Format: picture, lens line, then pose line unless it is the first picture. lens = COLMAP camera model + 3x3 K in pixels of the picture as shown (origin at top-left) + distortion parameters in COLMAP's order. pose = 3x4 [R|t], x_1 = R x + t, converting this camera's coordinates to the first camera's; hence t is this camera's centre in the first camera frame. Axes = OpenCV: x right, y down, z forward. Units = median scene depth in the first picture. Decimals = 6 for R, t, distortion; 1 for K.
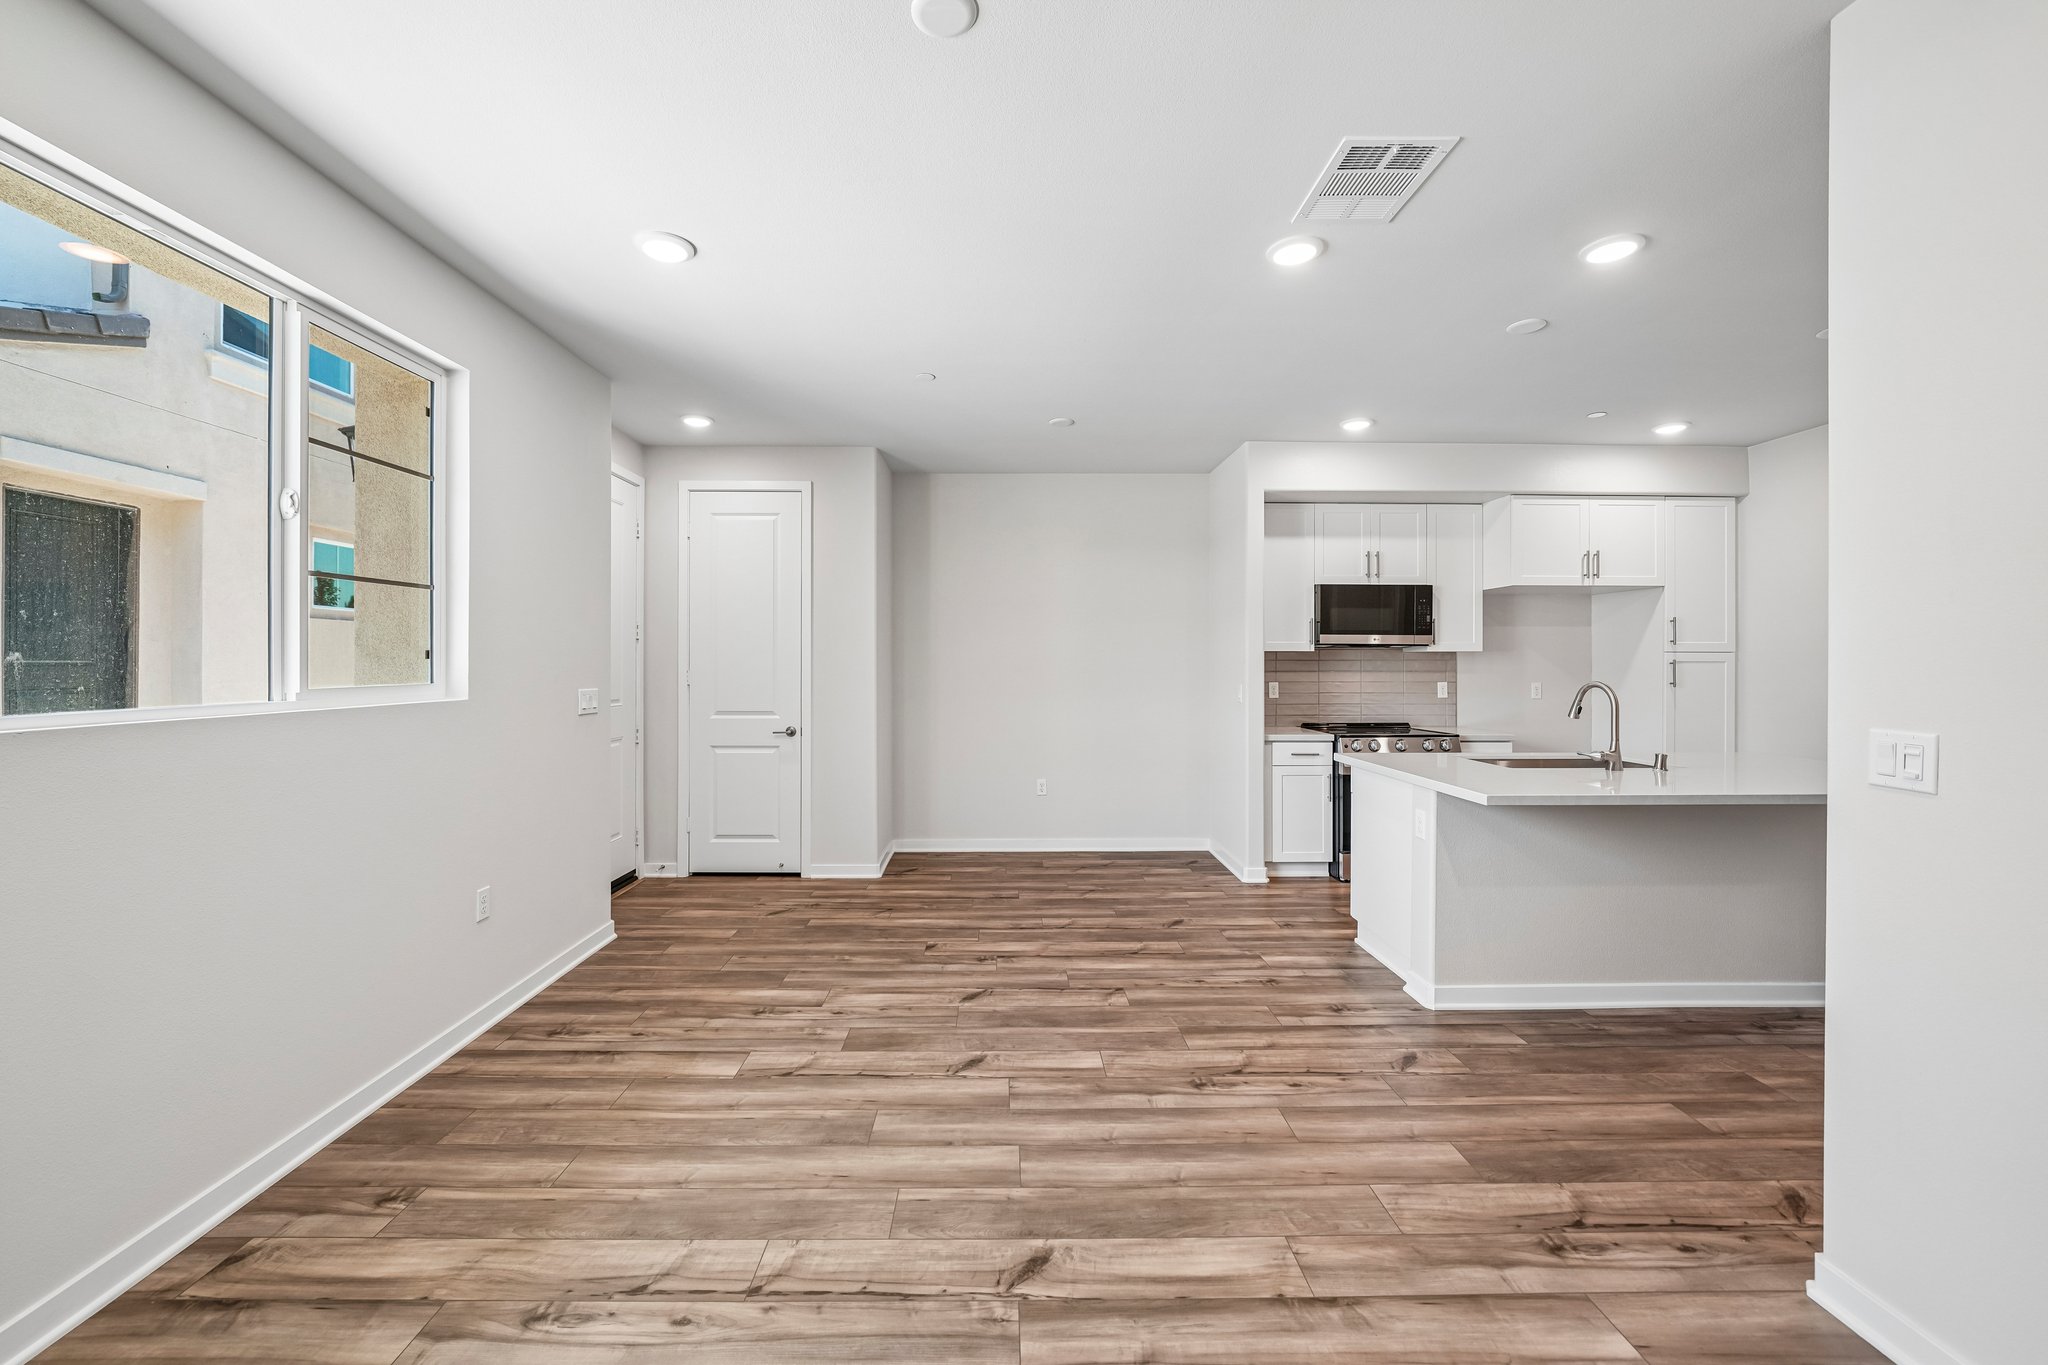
lens RADIAL K [[771.2, 0, 996.4], [0, 771.2, 675.1], [0, 0, 1]] dist [-0.017621, 0.000037]
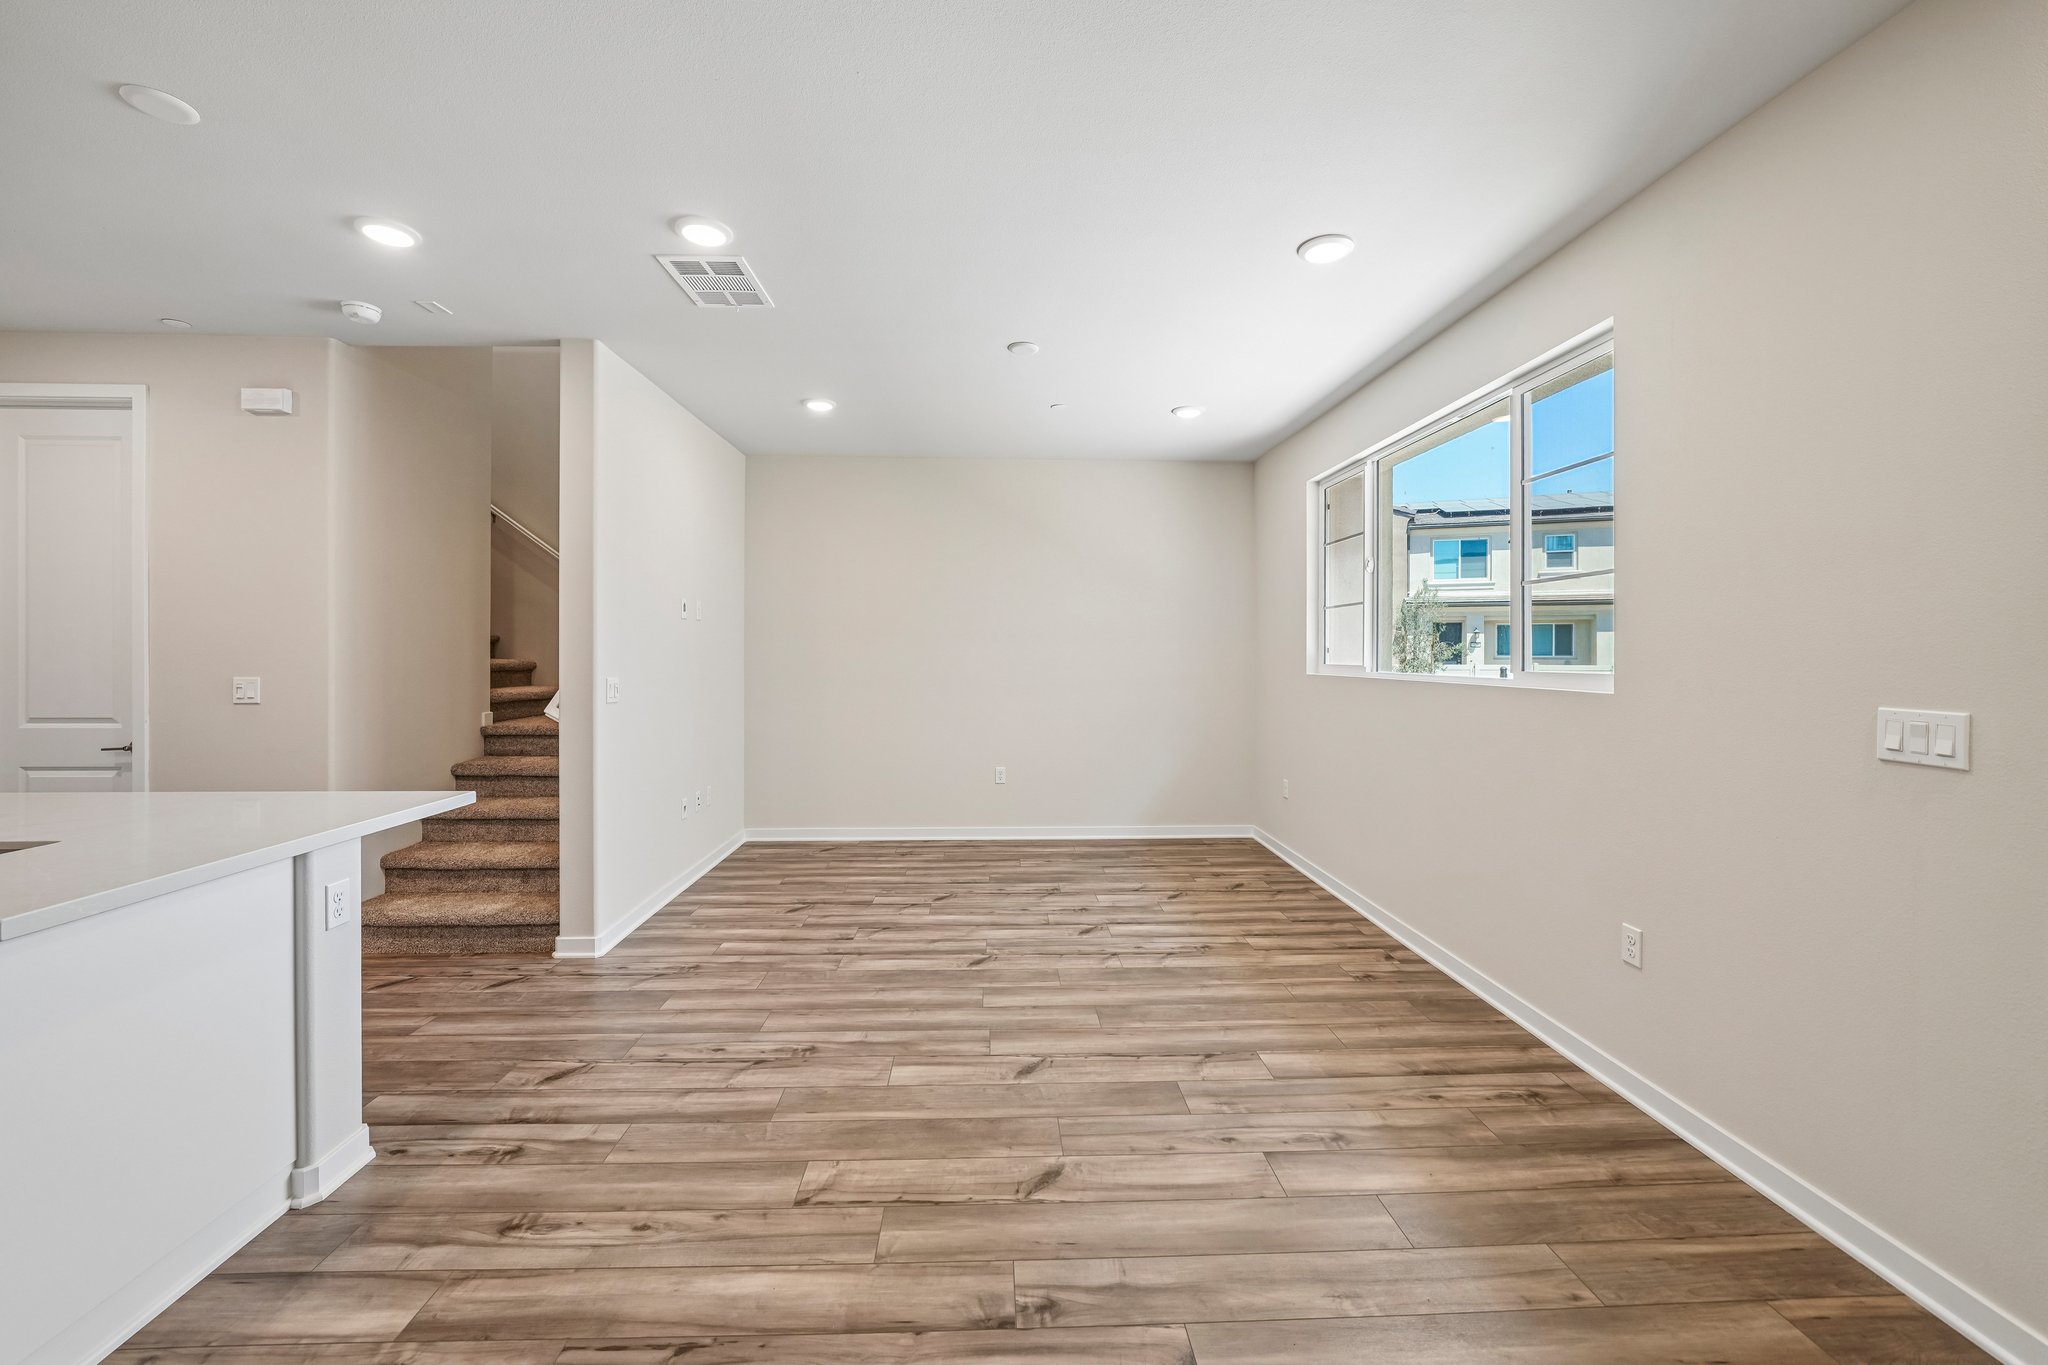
lens RADIAL K [[789.0, 0, 1017.8], [0, 789.0, 653.9], [0, 0, 1]] dist [-0.012407, 0.000239]
pose [[-0.998882, -0.002825, -0.047182, 0.027768], [-0.003820, 0.999772, 0.021021, -0.029987], [0.047111, 0.021177, -0.998665, 1.859981]]
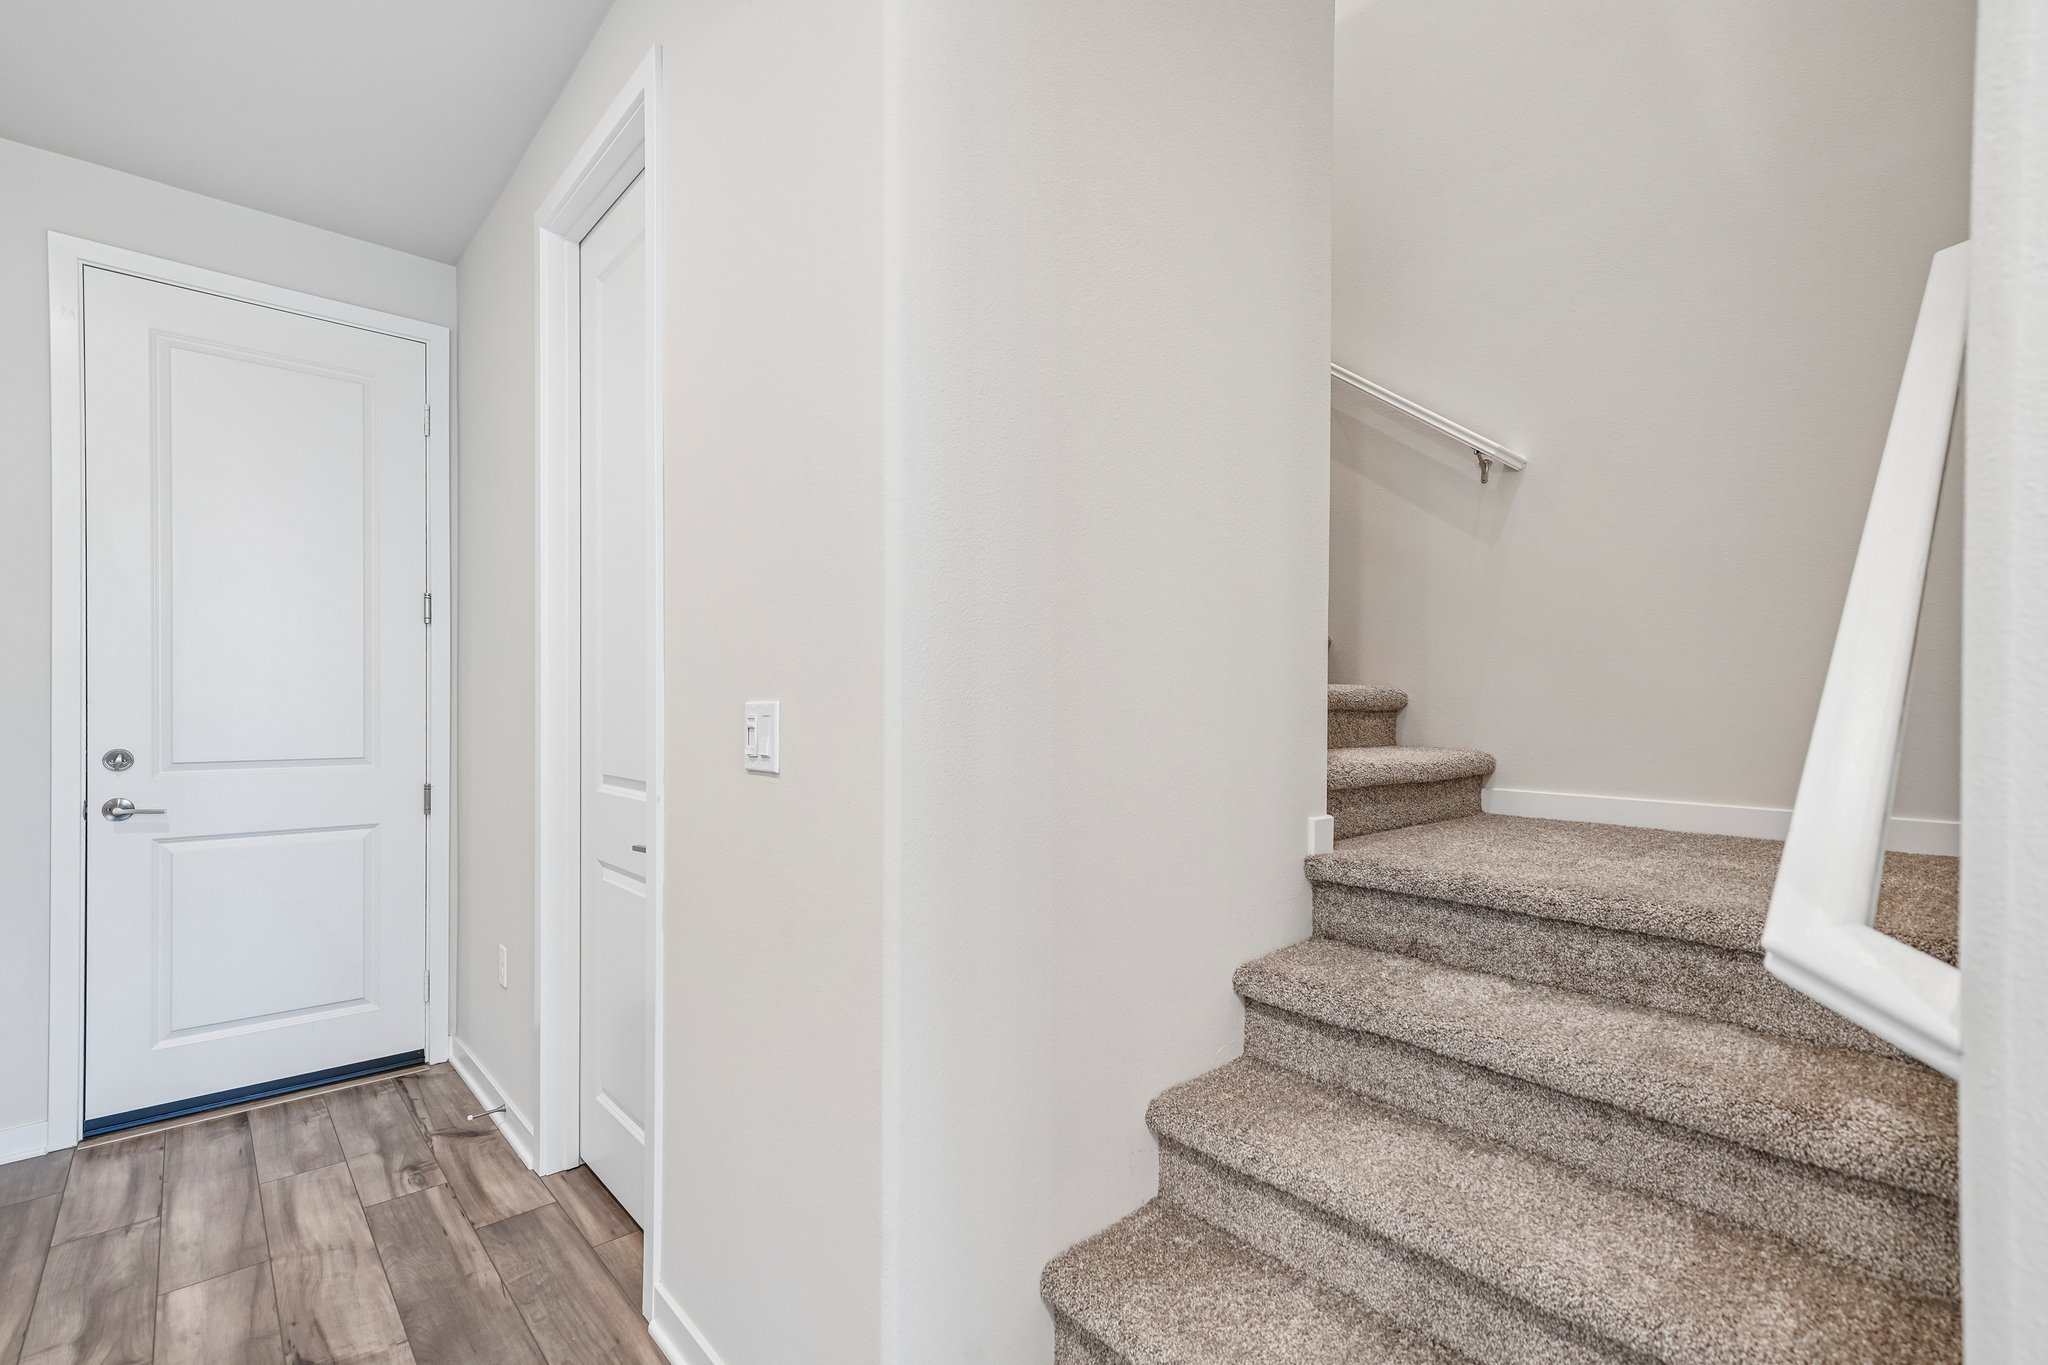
lens RADIAL K [[913.2, 0, 1002.8], [0, 913.2, 712.4], [0, 0, 1]] dist [0.000876, 0.000088]
pose [[-0.664464, -0.009786, 0.747256, 0.701182], [0.008420, 0.999753, 0.020580, 0.035034], [-0.747273, 0.019967, -0.664217, 0.812228]]
